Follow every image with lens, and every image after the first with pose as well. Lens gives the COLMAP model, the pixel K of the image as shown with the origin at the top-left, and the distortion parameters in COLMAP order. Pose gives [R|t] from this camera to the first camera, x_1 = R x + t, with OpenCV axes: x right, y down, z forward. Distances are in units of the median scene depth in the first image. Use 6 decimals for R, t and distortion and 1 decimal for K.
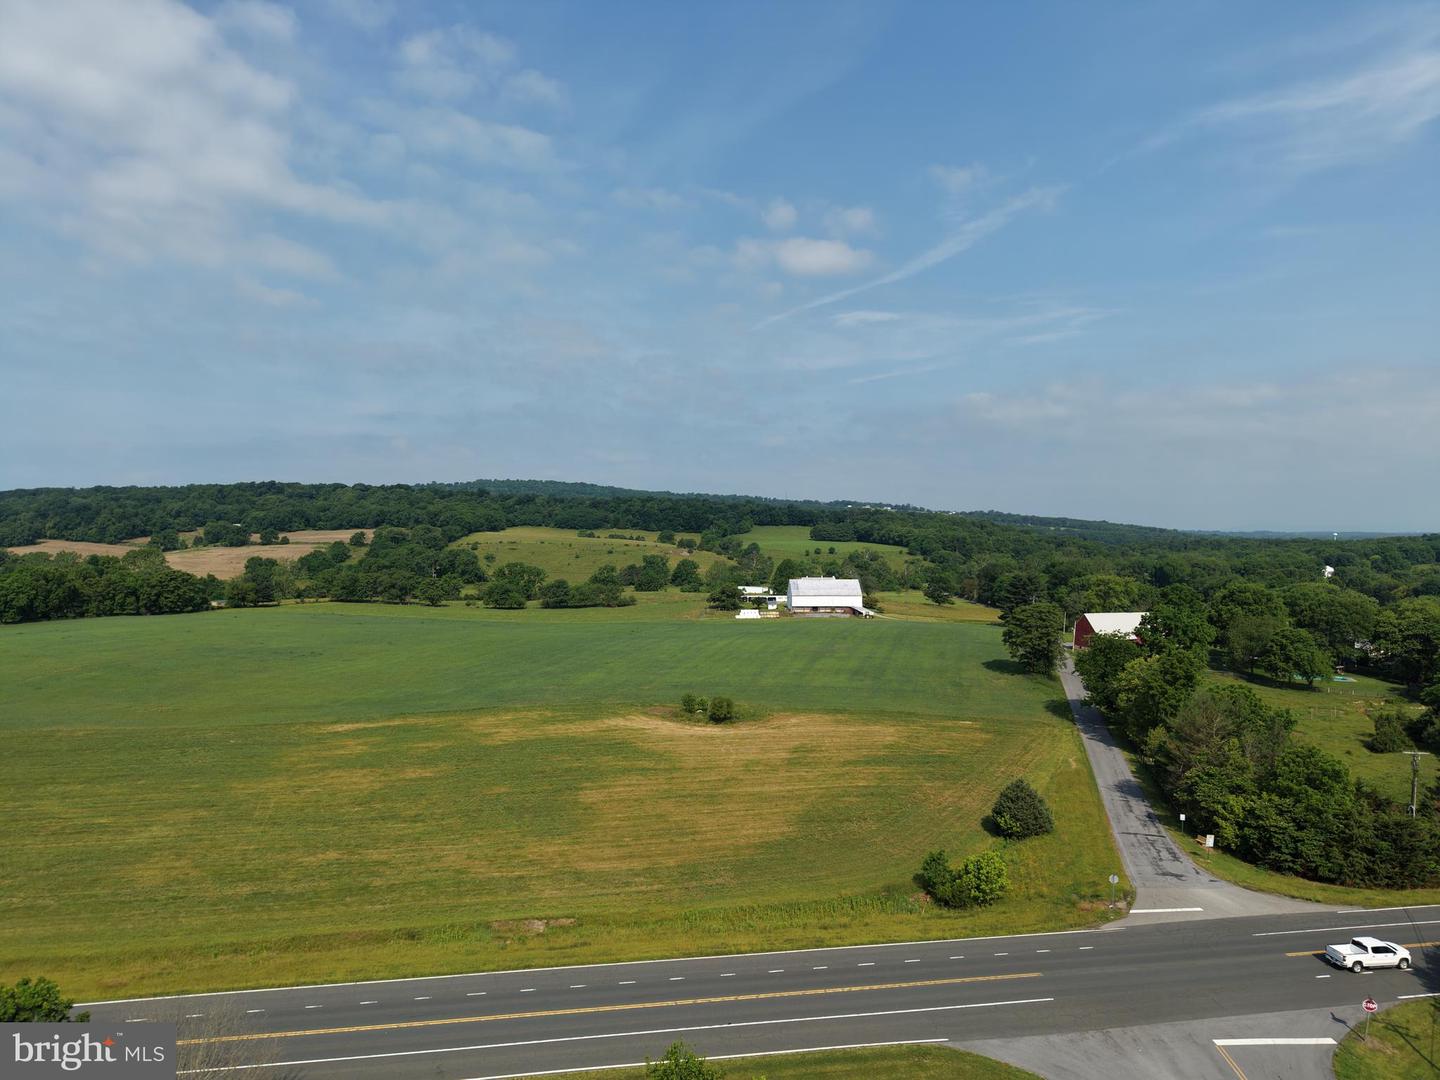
lens RADIAL K [[961.1, 0, 716.2], [0, 961.1, 533.4], [0, 0, 1]] dist [0.024494, -0.020875]
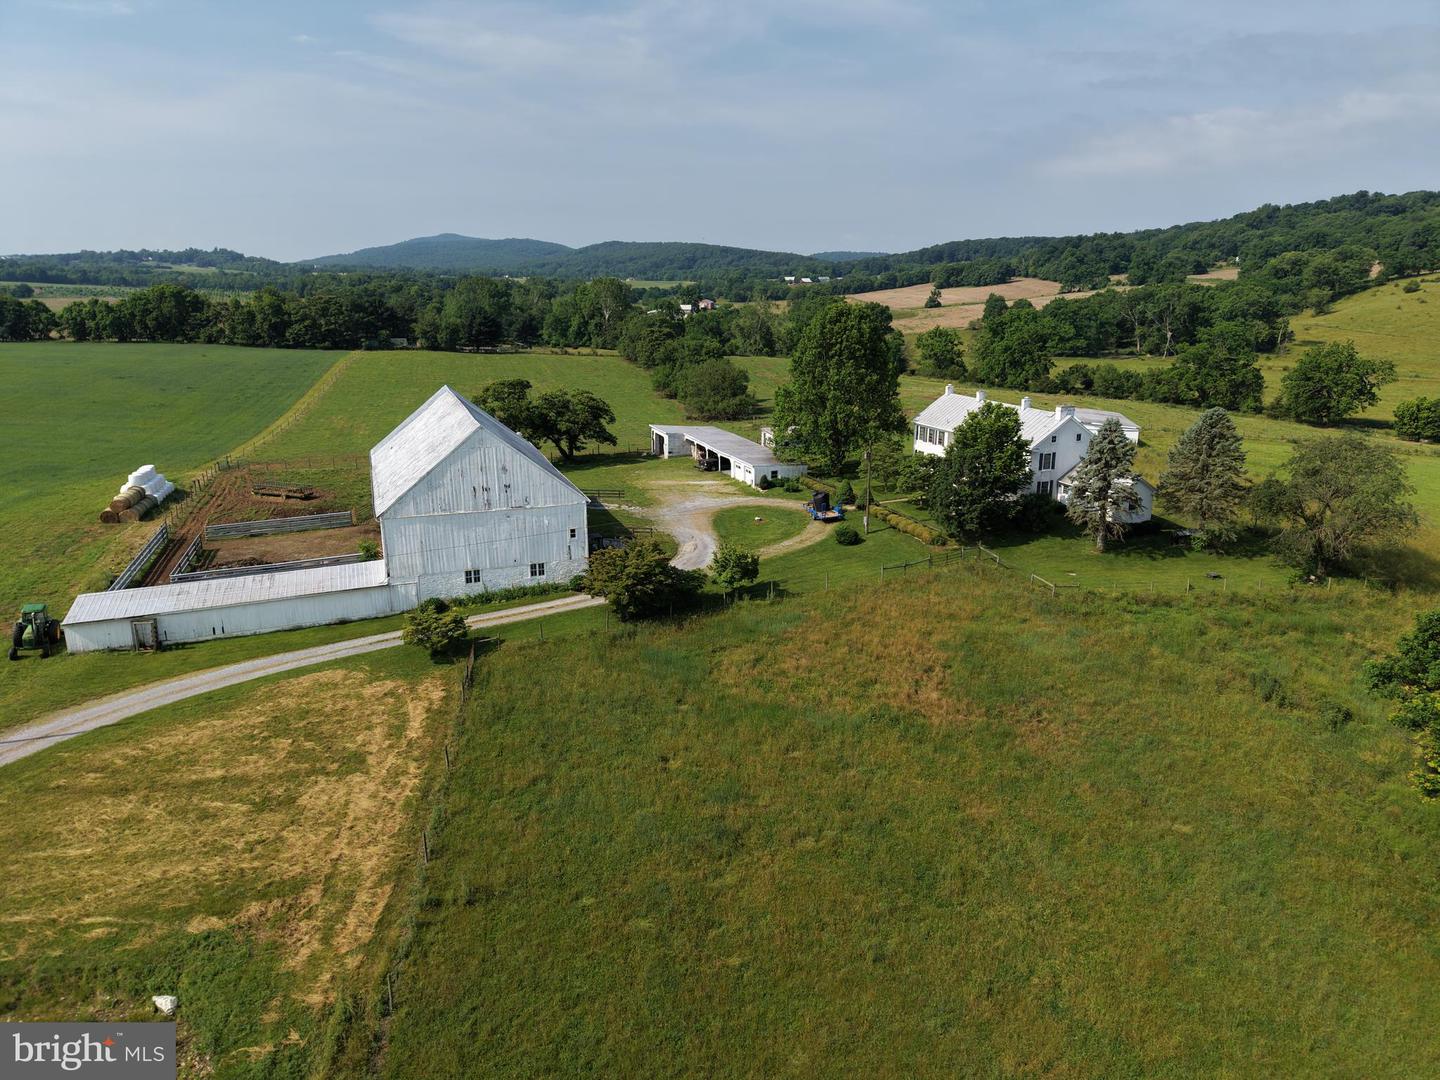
lens RADIAL K [[961.1, 0, 719.6], [0, 961.1, 537.2], [0, 0, 1]] dist [0.024494, -0.020875]
pose [[0.274463, 0.245428, -0.929750, 0.157897], [-0.000047, 0.966884, 0.255217, 0.011357], [0.961598, -0.070004, 0.265385, 0.485472]]
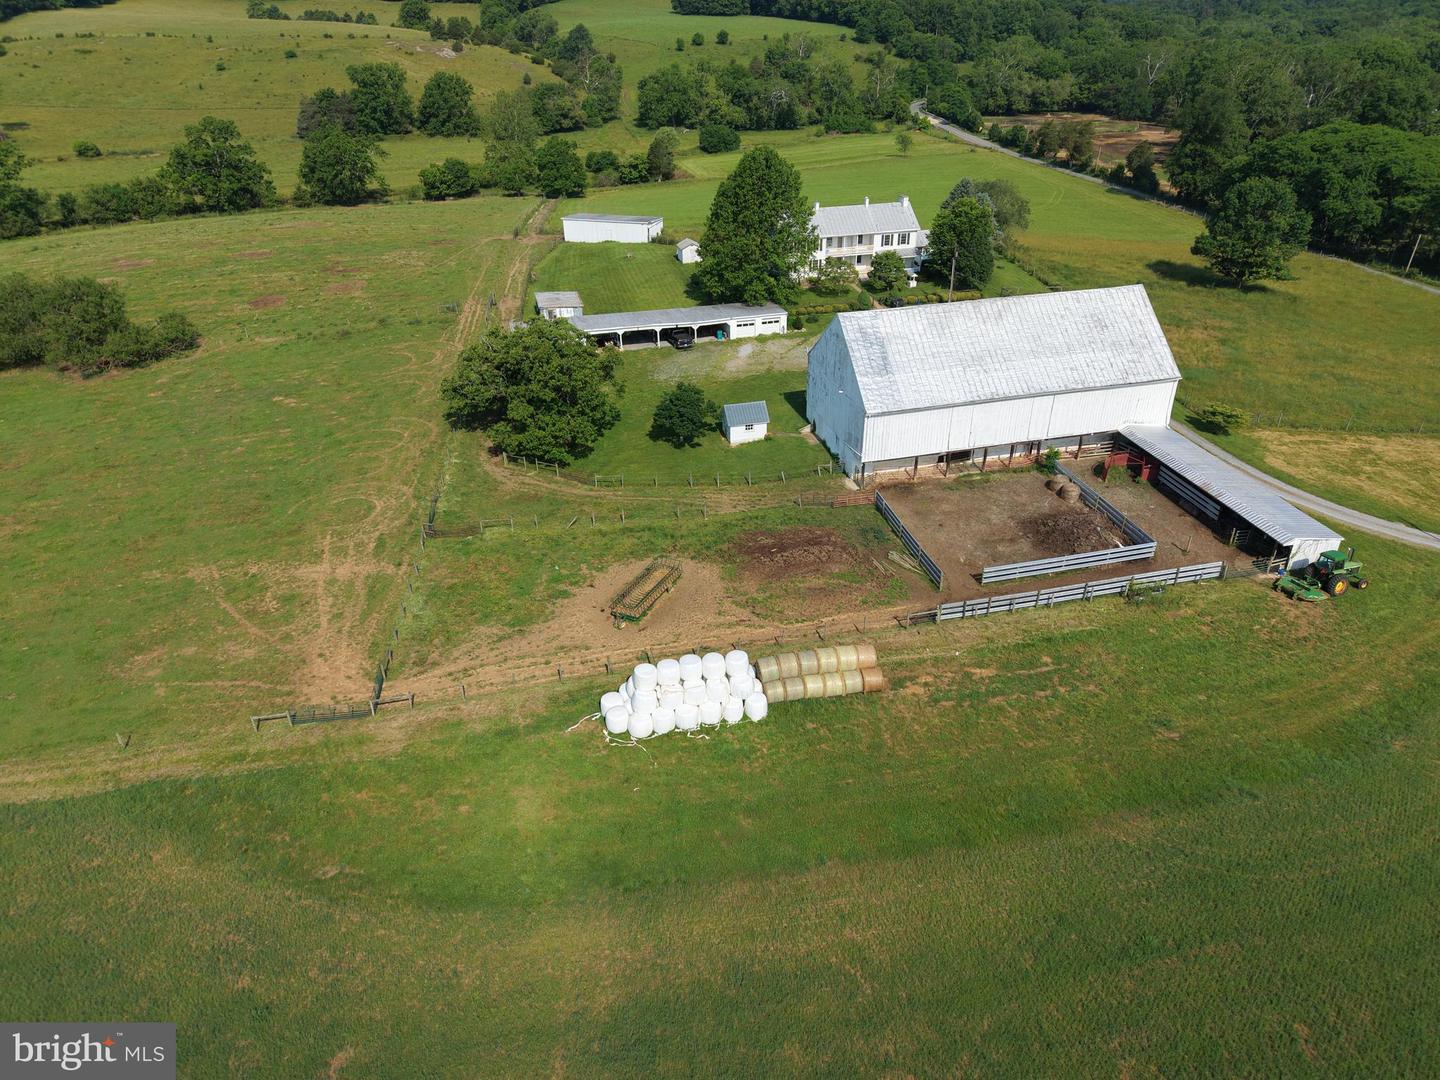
lens RADIAL K [[961.1, 0, 719.4], [0, 961.1, 542.5], [0, 0, 1]] dist [0.024494, -0.020875]
pose [[0.984028, -0.101892, 0.145966, 0.008319], [0.016451, 0.868525, 0.495373, -0.005373], [-0.177249, -0.485060, 0.856329, 0.392142]]
